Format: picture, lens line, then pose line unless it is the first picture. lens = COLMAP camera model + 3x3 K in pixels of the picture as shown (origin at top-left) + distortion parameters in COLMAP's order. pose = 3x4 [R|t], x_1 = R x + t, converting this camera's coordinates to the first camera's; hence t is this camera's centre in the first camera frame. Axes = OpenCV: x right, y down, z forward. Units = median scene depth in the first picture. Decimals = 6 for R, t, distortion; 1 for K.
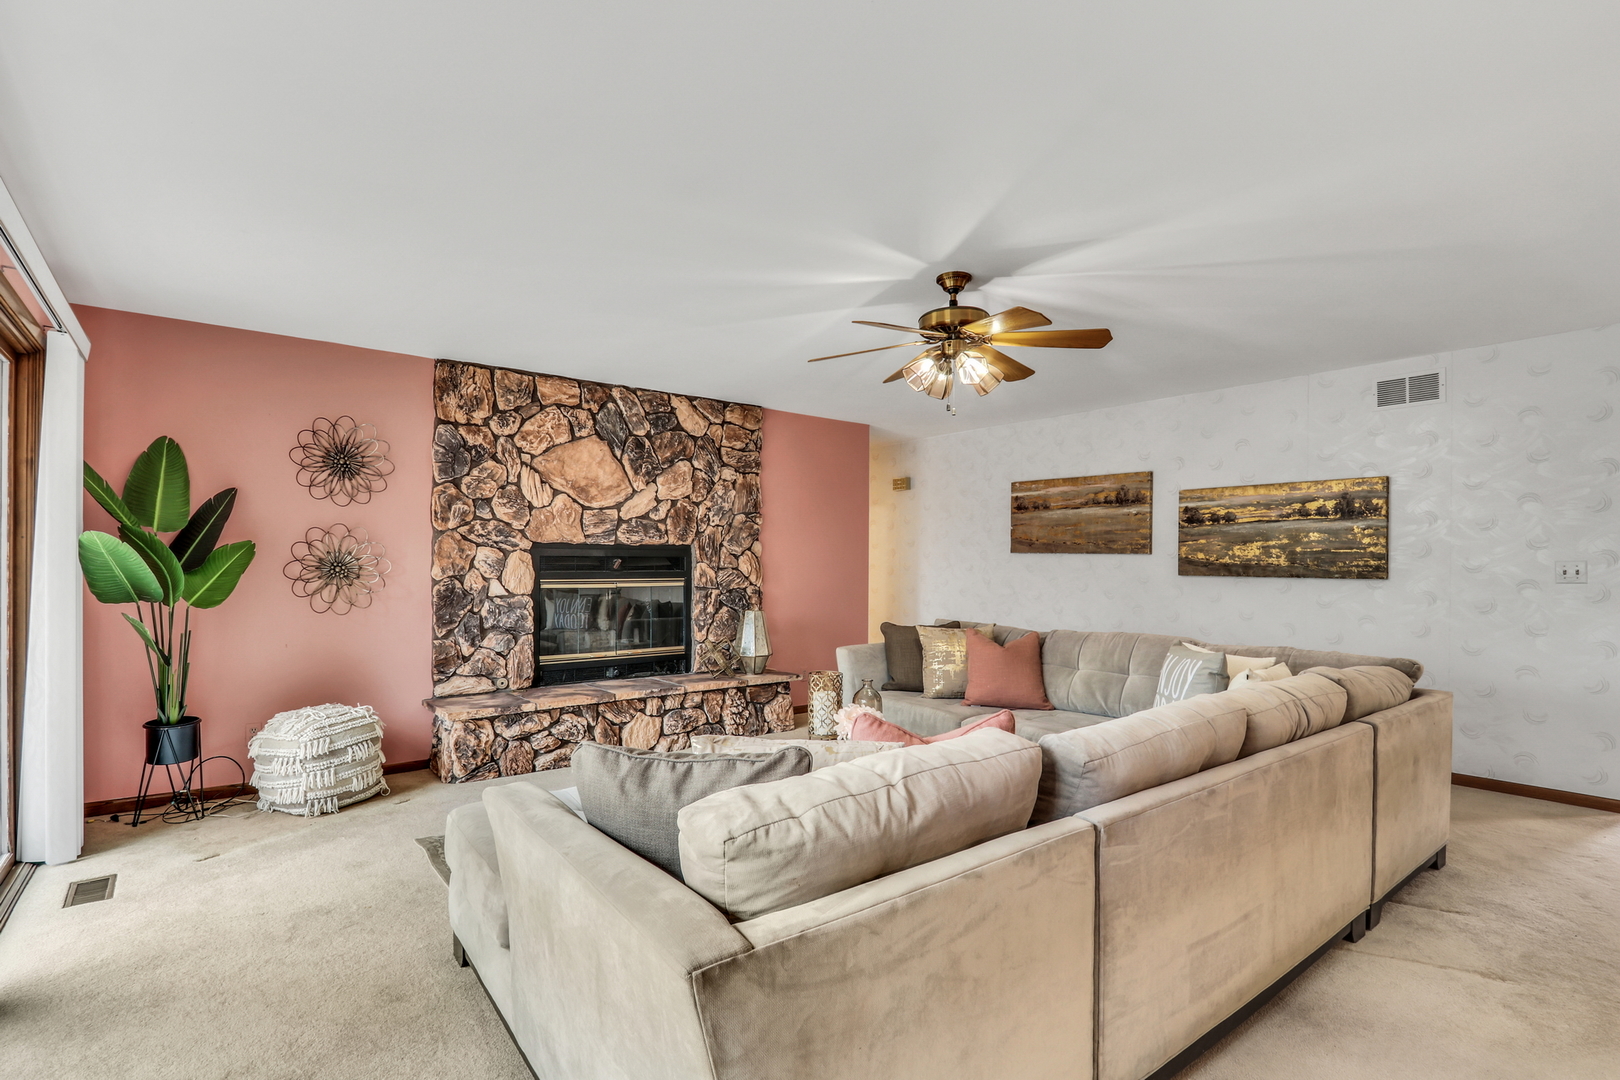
lens RADIAL K [[768.1, 0, 778.4], [0, 768.1, 563.5], [0, 0, 1]] dist [-0.010343, 0.001847]
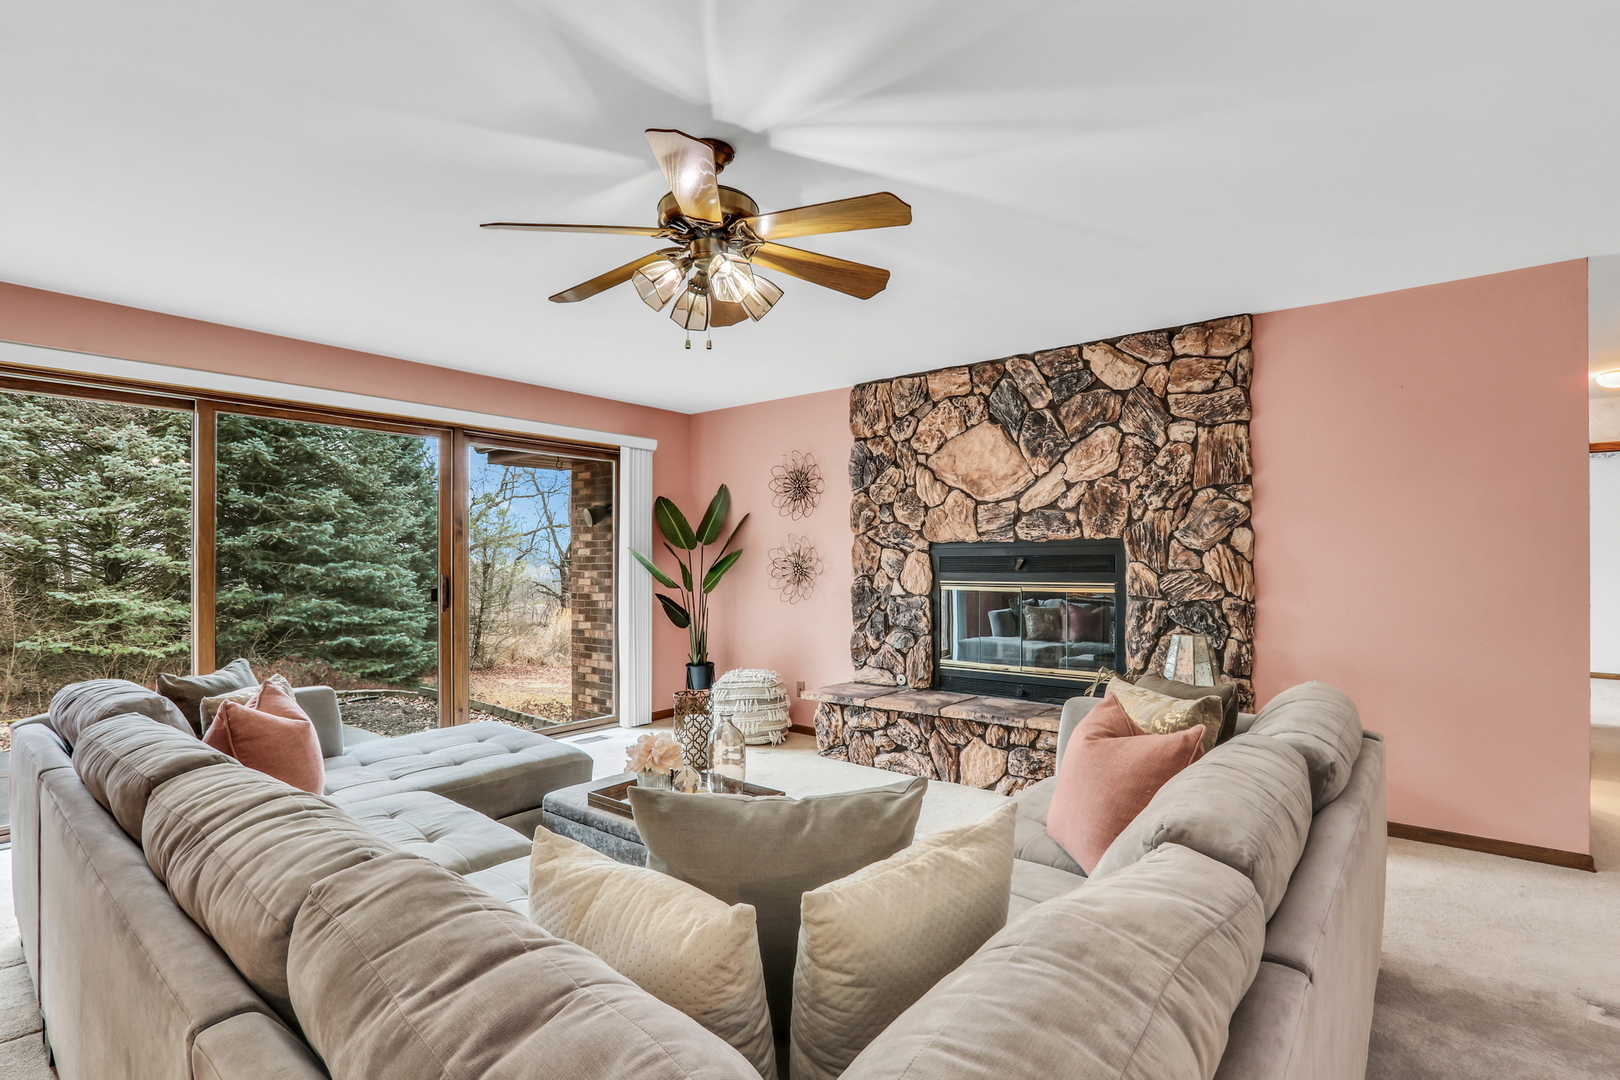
lens RADIAL K [[768.1, 0, 805.5], [0, 768.1, 557.2], [0, 0, 1]] dist [-0.010343, 0.001847]
pose [[0.249667, -0.009977, -0.968280, 0.588284], [0.003131, 0.999950, -0.009496, 0.000020], [0.968327, -0.000661, 0.249686, 0.587423]]
